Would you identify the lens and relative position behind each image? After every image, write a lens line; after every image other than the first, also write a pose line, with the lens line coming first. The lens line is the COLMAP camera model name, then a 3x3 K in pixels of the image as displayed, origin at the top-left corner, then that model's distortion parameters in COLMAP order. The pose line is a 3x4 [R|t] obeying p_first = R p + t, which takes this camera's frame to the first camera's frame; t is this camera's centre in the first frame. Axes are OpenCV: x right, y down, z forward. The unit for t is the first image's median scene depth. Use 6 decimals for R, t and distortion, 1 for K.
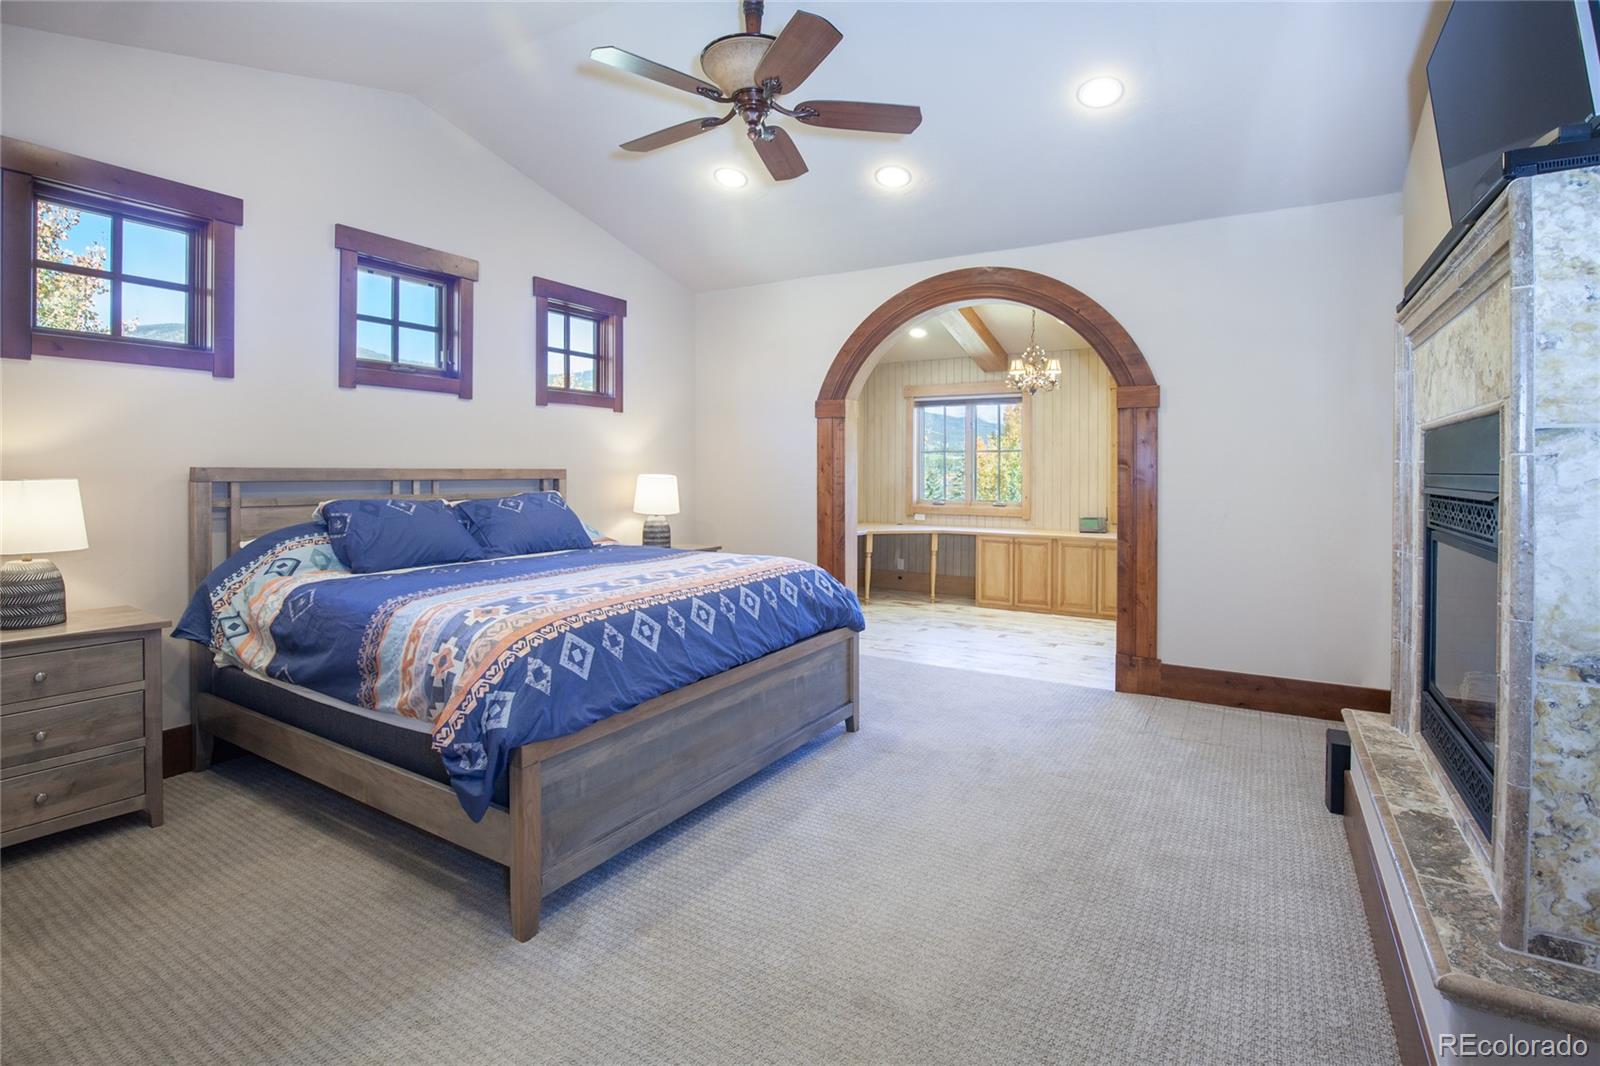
lens RADIAL K [[763.5, 0, 806.1], [0, 763.5, 470.3], [0, 0, 1]] dist [-0.016860, 0.000385]
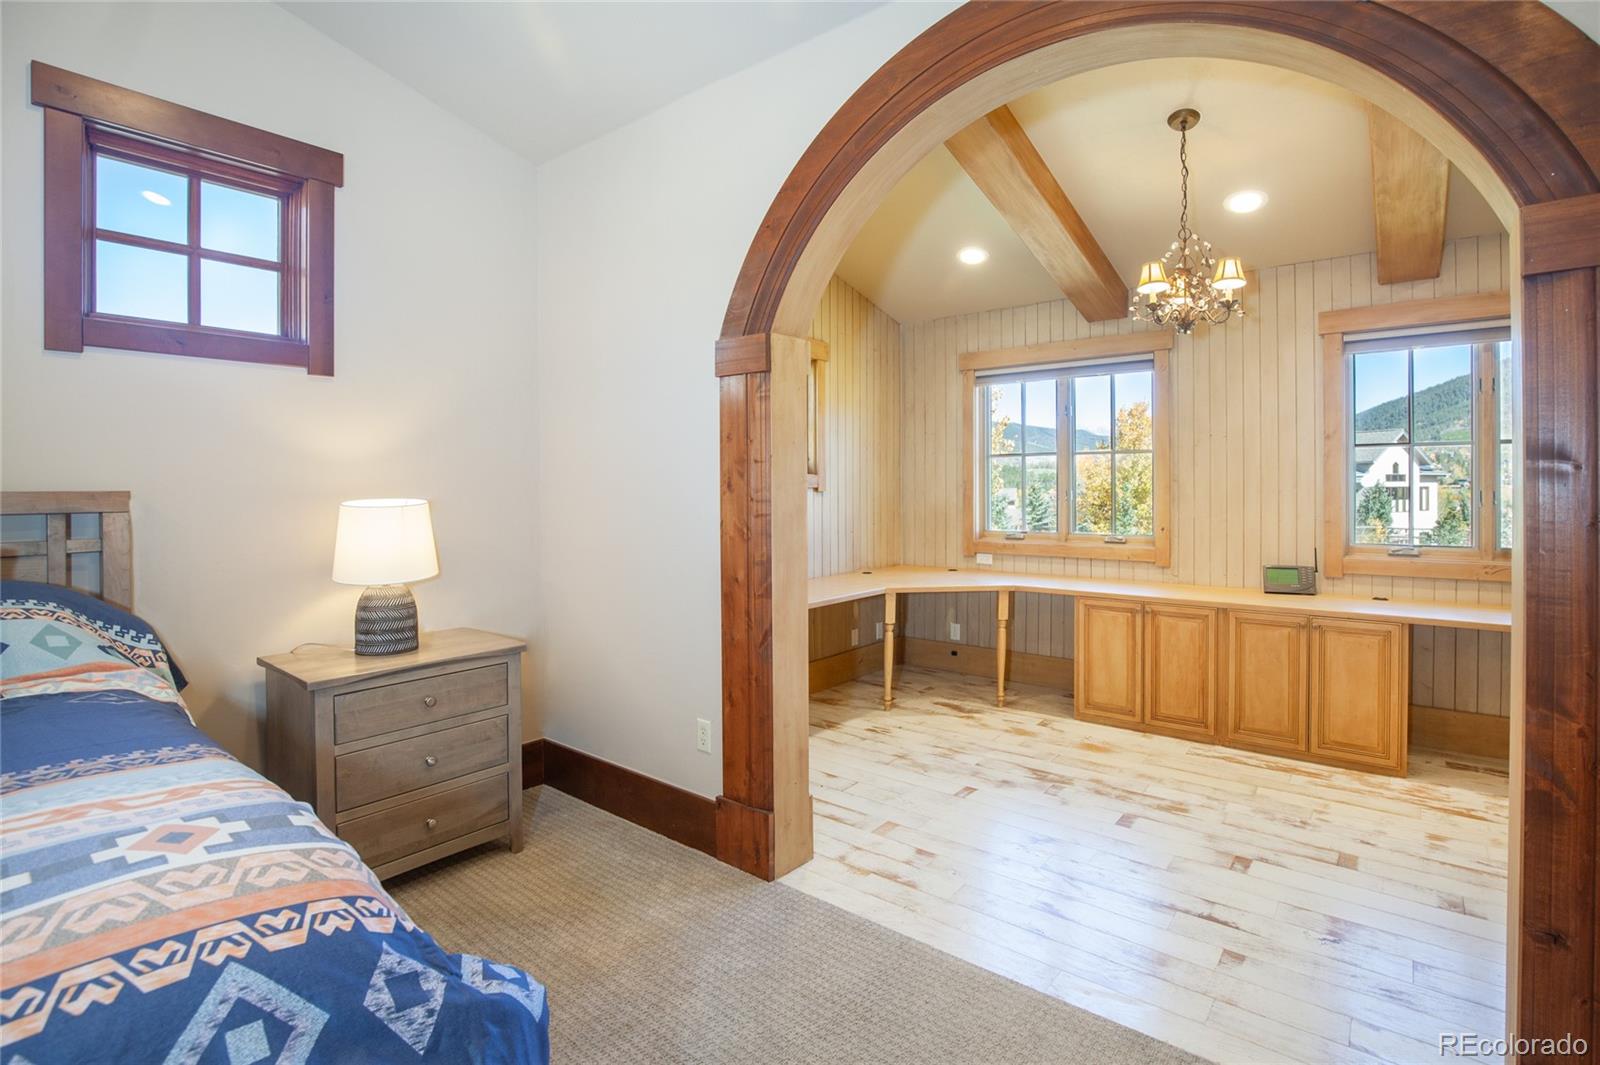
lens RADIAL K [[753.7, 0, 817.8], [0, 753.7, 498.3], [0, 0, 1]] dist [-0.028388, 0.000218]
pose [[0.992582, -0.008267, -0.121294, 0.104143], [0.010105, 0.999843, 0.014547, 0.000581], [0.121155, -0.015665, 0.992510, 0.432735]]
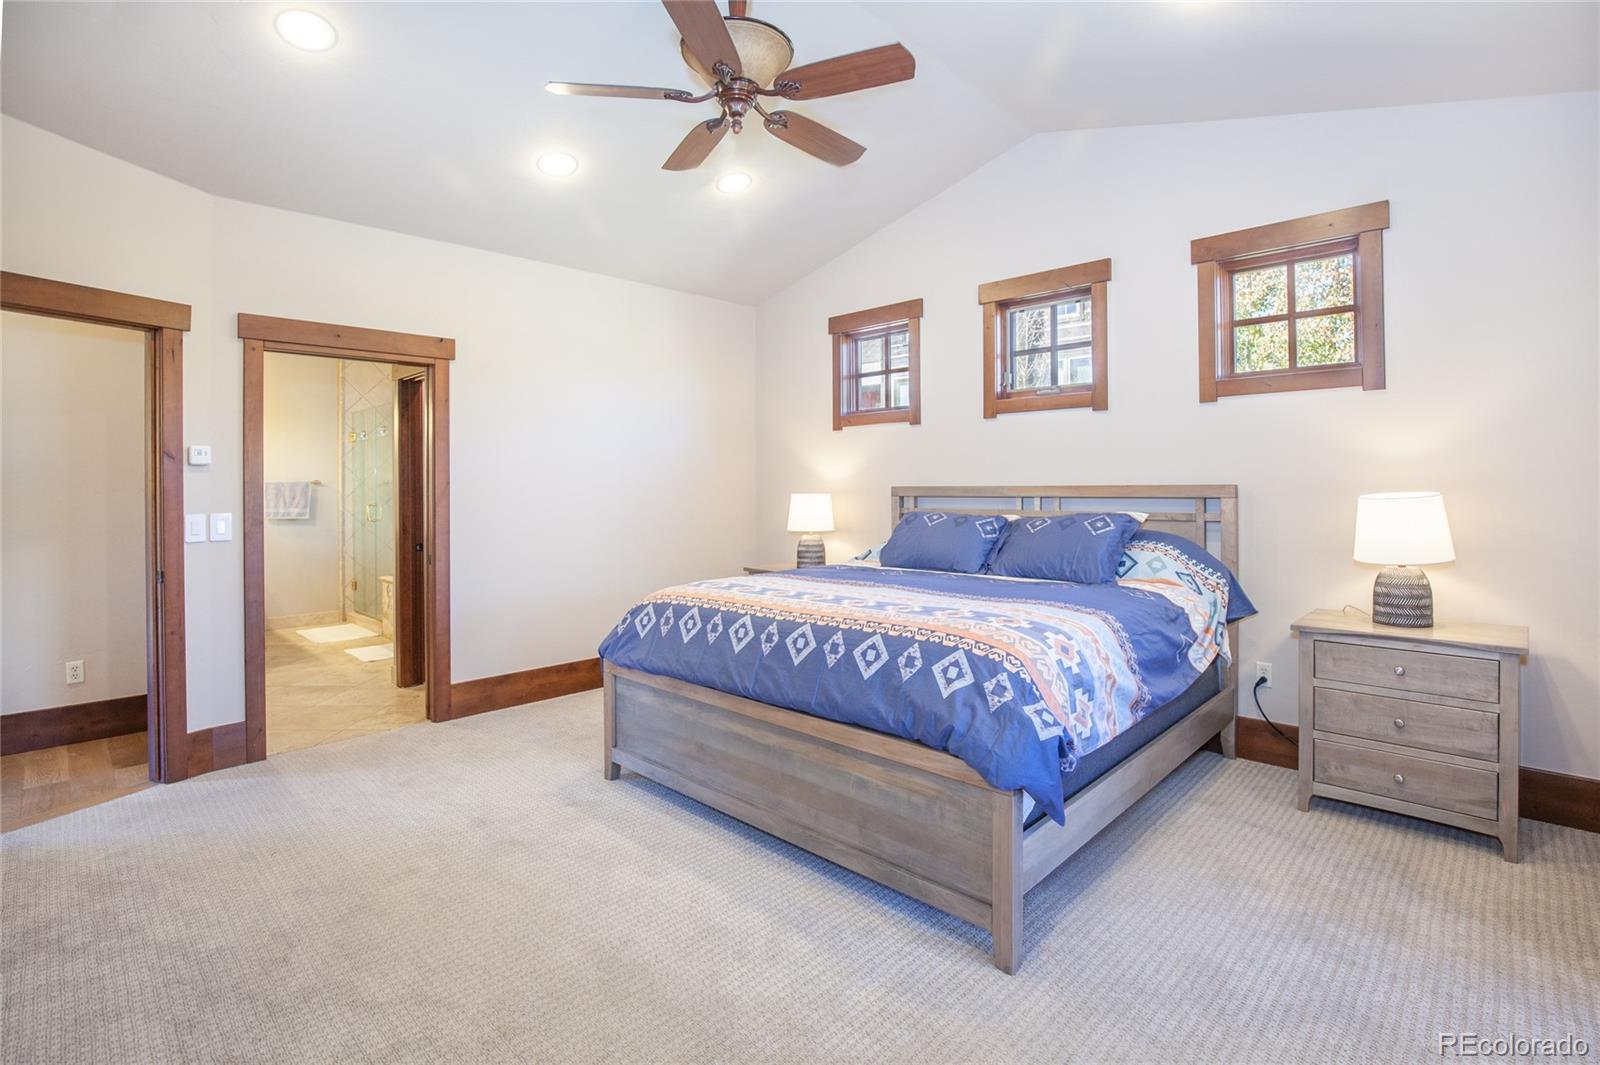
lens RADIAL K [[744.4, 0, 802.7], [0, 744.4, 485.9], [0, 0, 1]] dist [-0.033883, 0.000026]
pose [[-0.218016, -0.004146, -0.975936, 0.326301], [0.004949, 0.999973, -0.005354, 0.001199], [0.975933, -0.005997, -0.217990, 0.529599]]
